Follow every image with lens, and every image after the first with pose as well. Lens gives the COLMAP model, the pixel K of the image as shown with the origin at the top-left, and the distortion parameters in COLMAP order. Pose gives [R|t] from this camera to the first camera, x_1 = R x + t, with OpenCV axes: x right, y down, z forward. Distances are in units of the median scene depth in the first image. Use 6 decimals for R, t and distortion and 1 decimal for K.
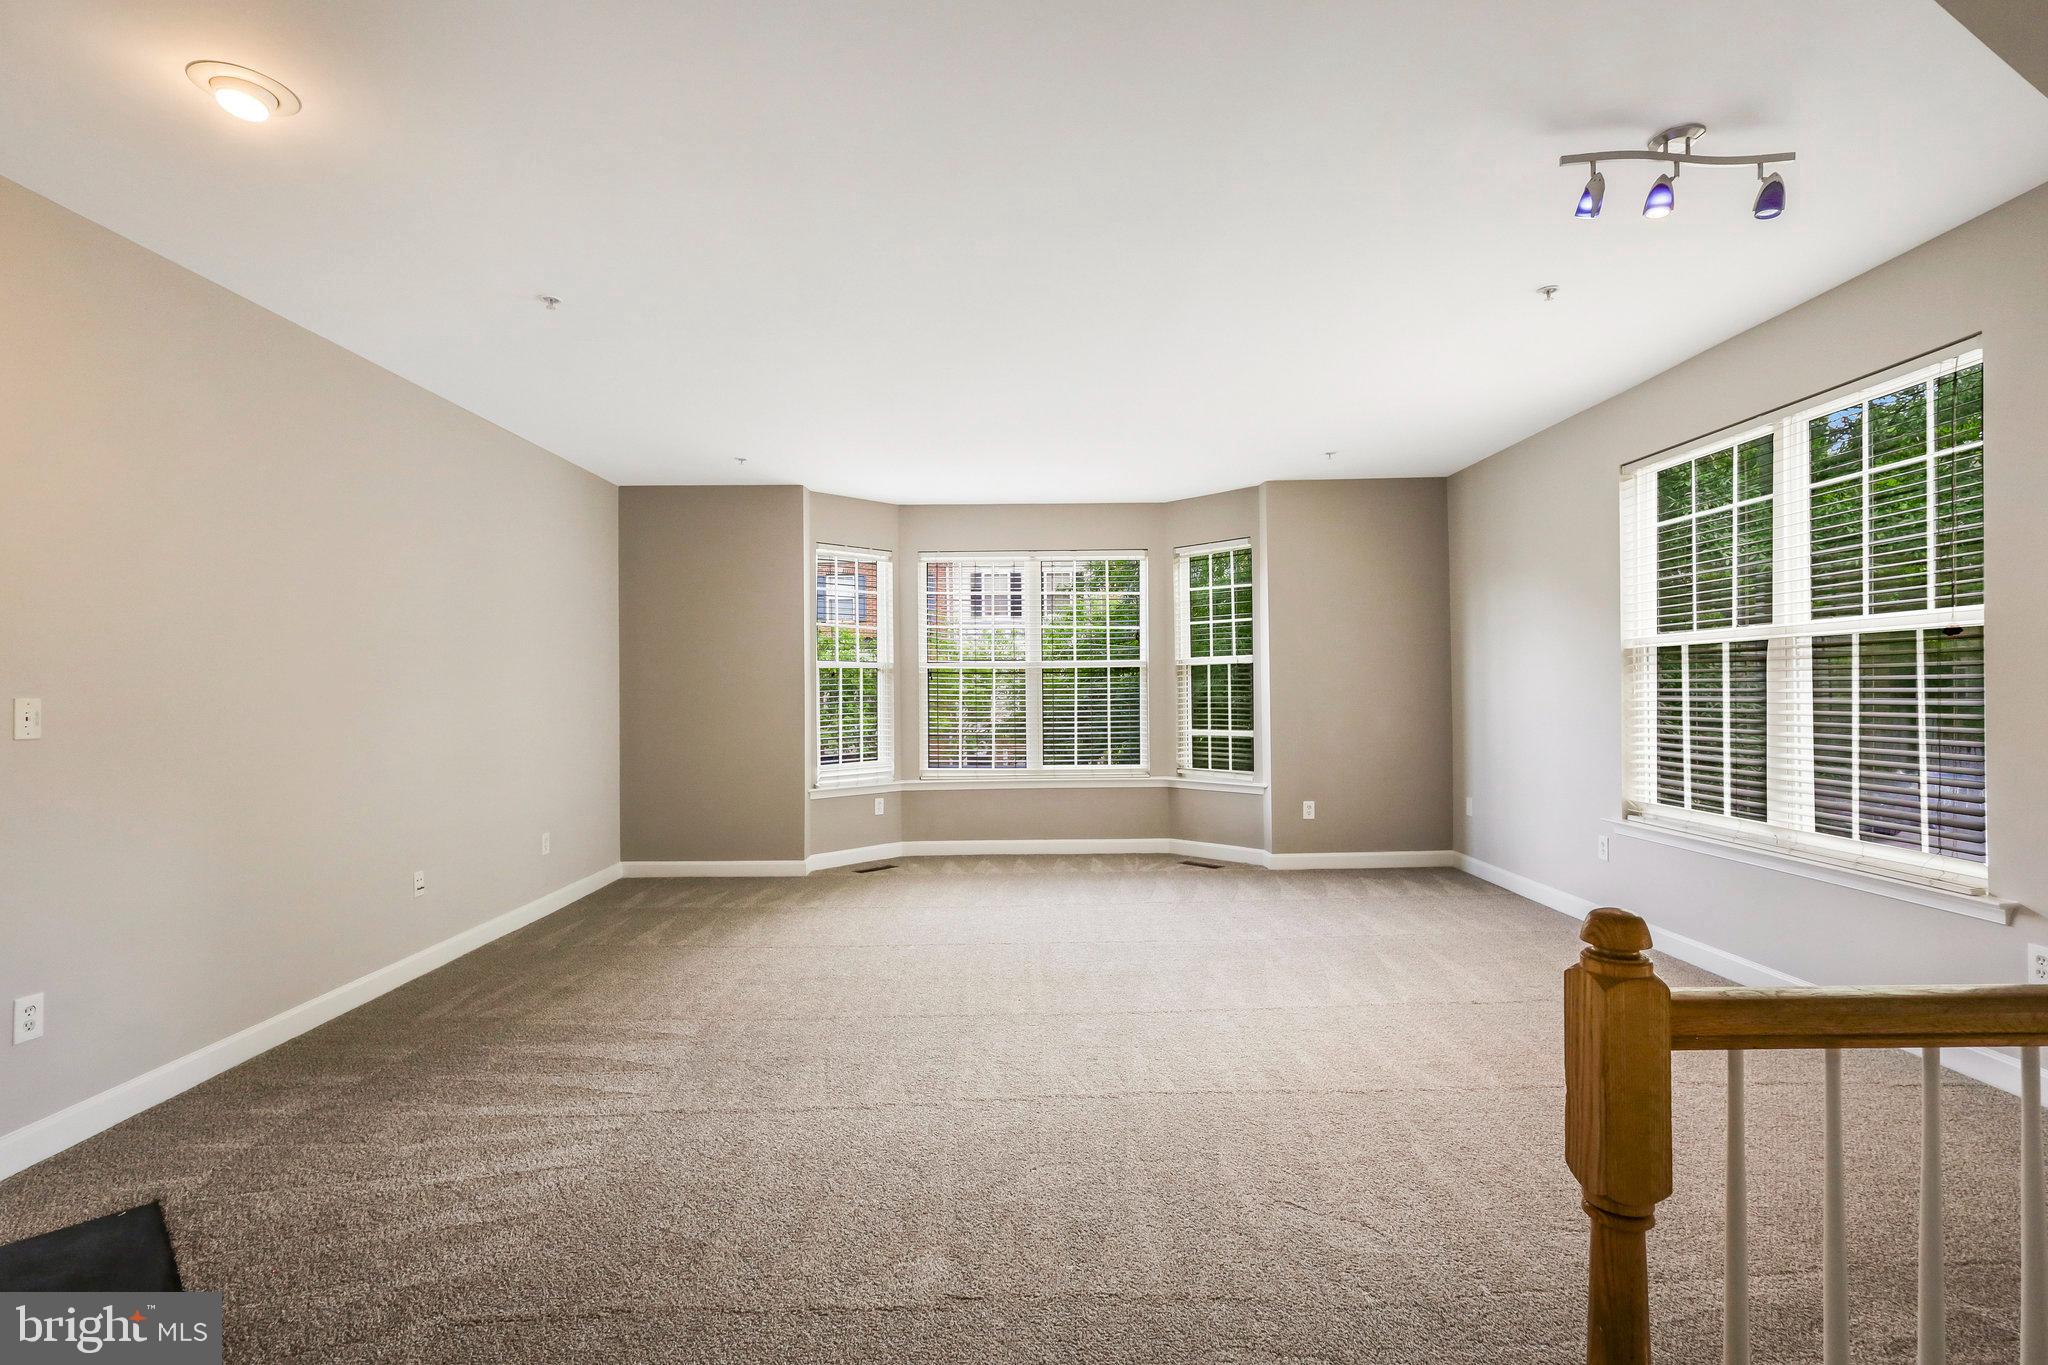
lens RADIAL K [[945.7, 0, 1024.0], [0, 945.7, 682.5], [0, 0, 1]] dist [-0.000016, -0.000109]
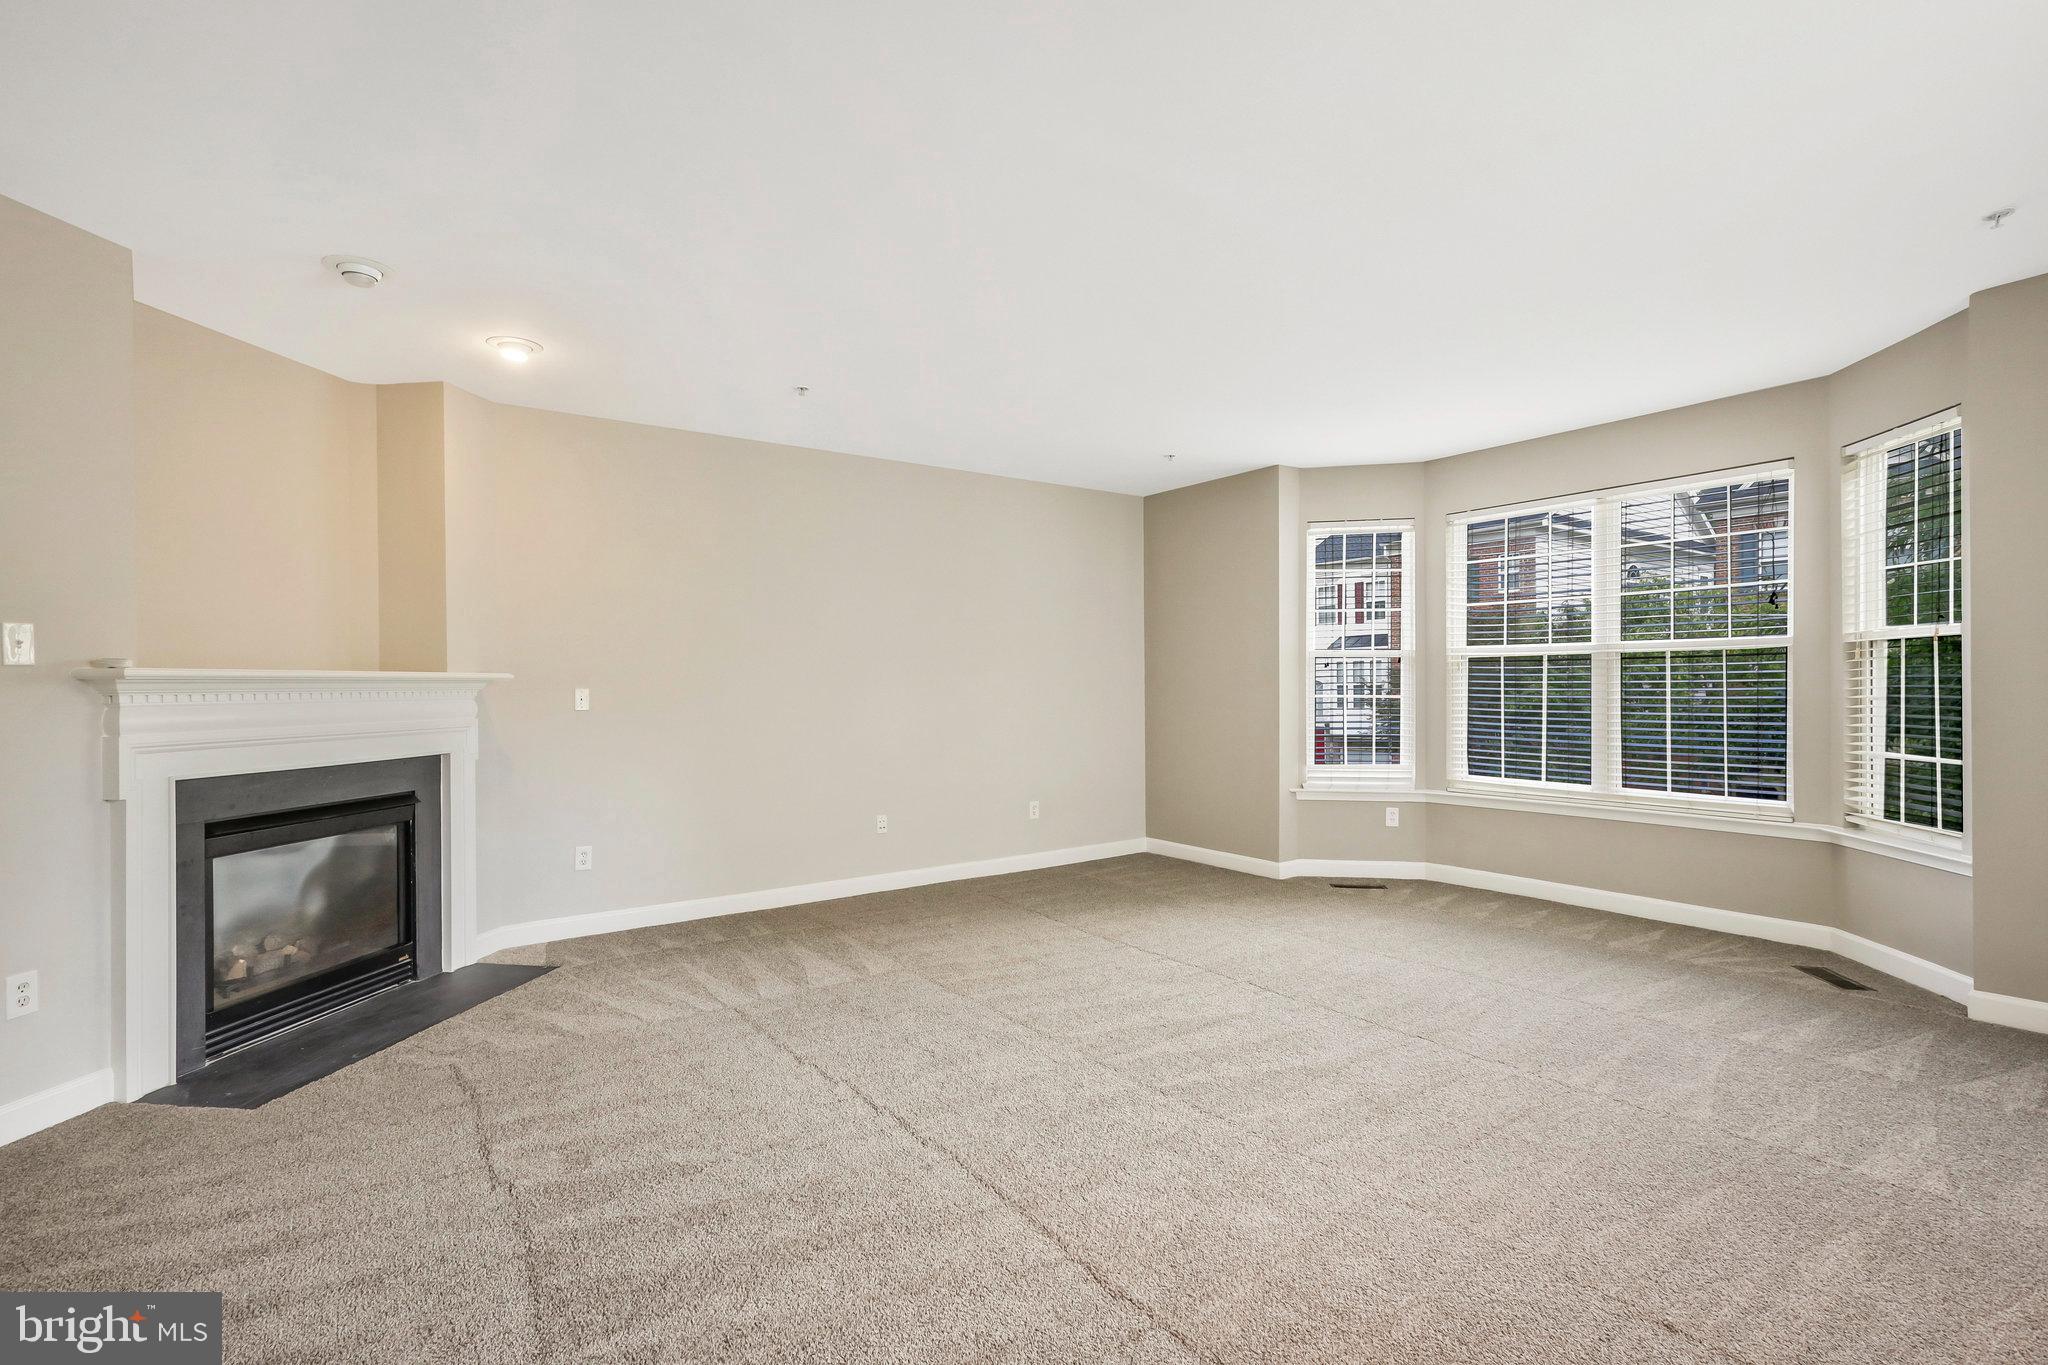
lens RADIAL K [[945.7, 0, 1024.0], [0, 945.7, 682.5], [0, 0, 1]] dist [-0.000016, -0.000109]
pose [[0.571423, 0.004032, -0.820646, 0.383683], [0.008036, 0.999913, 0.010508, -0.003541], [0.820616, -0.012599, 0.571340, 0.248029]]
